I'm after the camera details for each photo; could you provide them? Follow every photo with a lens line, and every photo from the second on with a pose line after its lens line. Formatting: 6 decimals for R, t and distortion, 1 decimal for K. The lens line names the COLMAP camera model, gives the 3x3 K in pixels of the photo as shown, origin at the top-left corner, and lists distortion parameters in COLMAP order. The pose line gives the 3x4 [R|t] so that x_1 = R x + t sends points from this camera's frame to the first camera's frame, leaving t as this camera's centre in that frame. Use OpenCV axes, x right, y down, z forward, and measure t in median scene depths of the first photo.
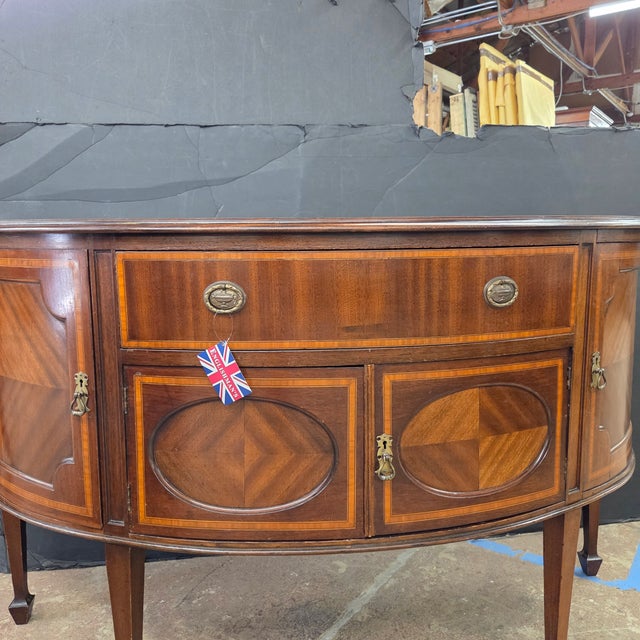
lens RADIAL K [[570.6, 0, 306.5], [0, 570.6, 319.7], [0, 0, 1]] dist [0.089392, -0.078739]
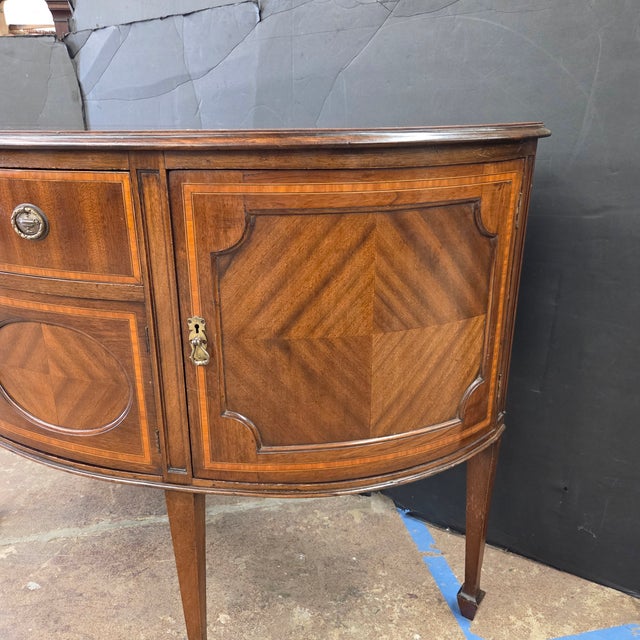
lens RADIAL K [[568.4, 0, 321.6], [0, 568.4, 323.2], [0, 0, 1]] dist [0.071363, -0.061159]
pose [[0.735843, 0.228087, -0.637583, 1.247555], [-0.091972, 0.966503, 0.239608, -0.148660], [0.670877, -0.117675, 0.732172, 0.635213]]
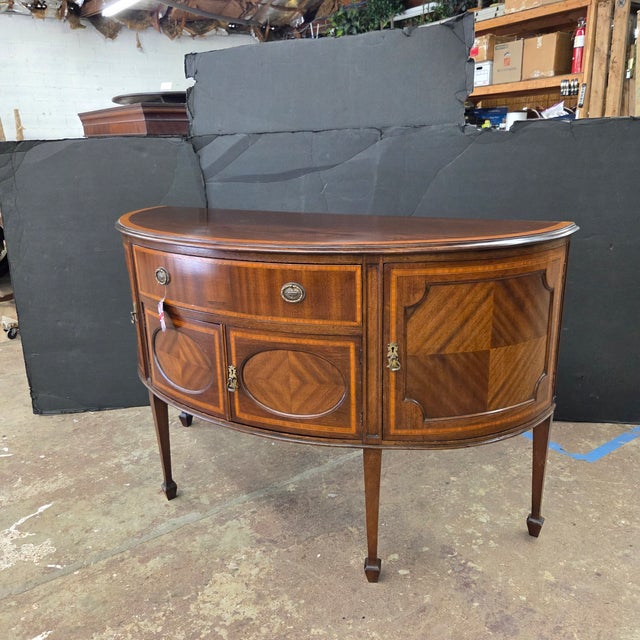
lens RADIAL K [[561.4, 0, 324.0], [0, 561.4, 316.0], [0, 0, 1]] dist [0.077135, -0.057217]
pose [[0.779351, 0.166712, -0.604003, 1.299184], [-0.065443, 0.980341, 0.186144, -0.266867], [0.623161, -0.105544, 0.774940, -0.105723]]
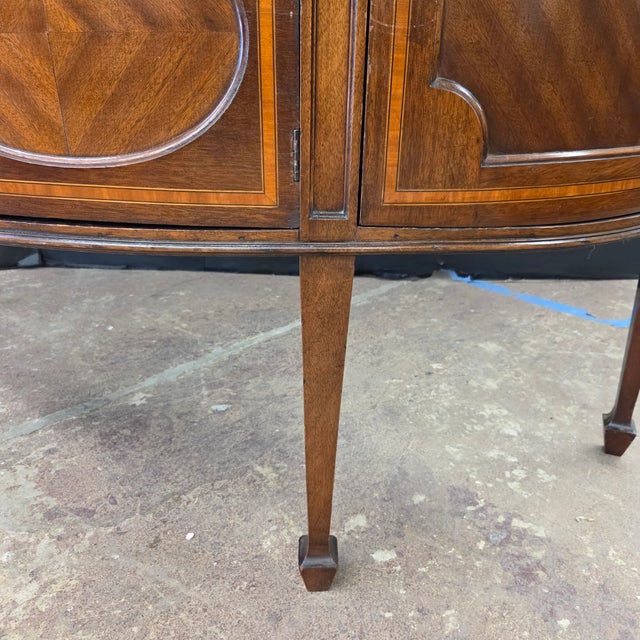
lens RADIAL K [[568.4, 0, 321.6], [0, 568.4, 323.2], [0, 0, 1]] dist [0.071363, -0.061159]
pose [[0.877871, 0.223812, -0.423379, 0.757382], [-0.090069, 0.945458, 0.313045, 0.267739], [0.470350, -0.236680, 0.850149, 0.677709]]
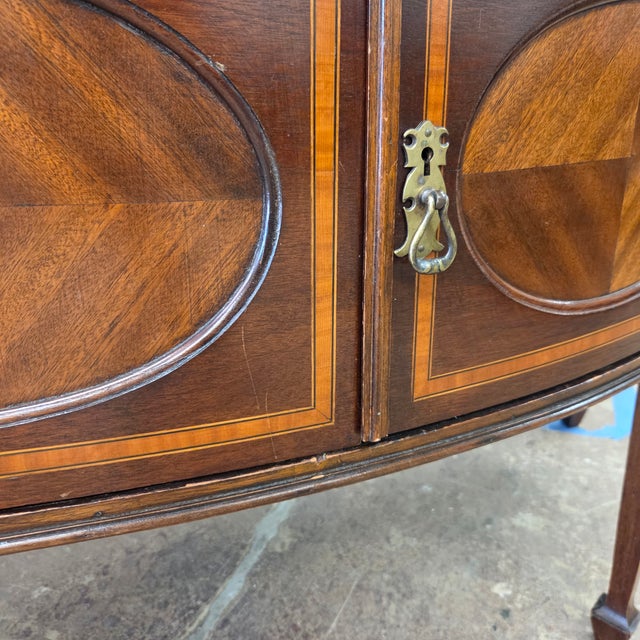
lens RADIAL K [[579.9, 0, 307.9], [0, 579.9, 319.6], [0, 0, 1]] dist [0.059489, -0.062454]
pose [[0.966655, -0.088514, 0.240298, -0.006957], [0.036354, 0.976293, 0.213377, 0.226874], [-0.253488, -0.197526, 0.946957, 0.687931]]
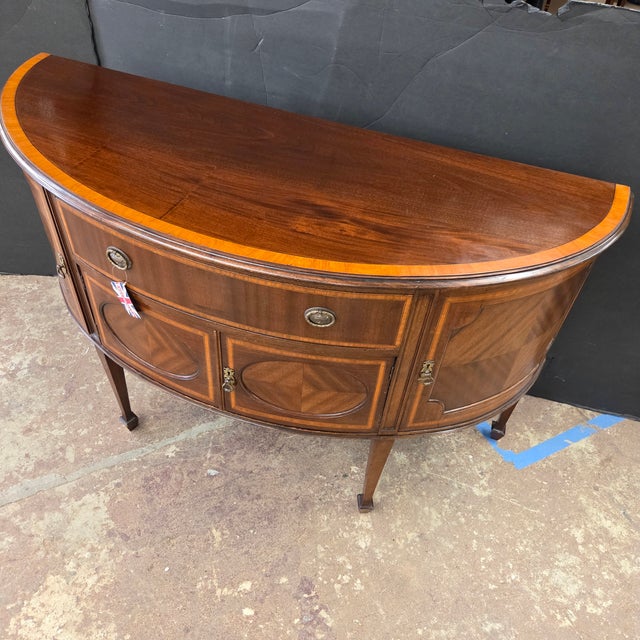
lens RADIAL K [[568.4, 0, 321.6], [0, 568.4, 323.2], [0, 0, 1]] dist [0.071363, -0.061159]
pose [[0.892120, 0.369364, -0.260178, 0.653188], [-0.140098, 0.773646, 0.617935, -0.775267], [0.429529, -0.514822, 0.741932, 0.102982]]
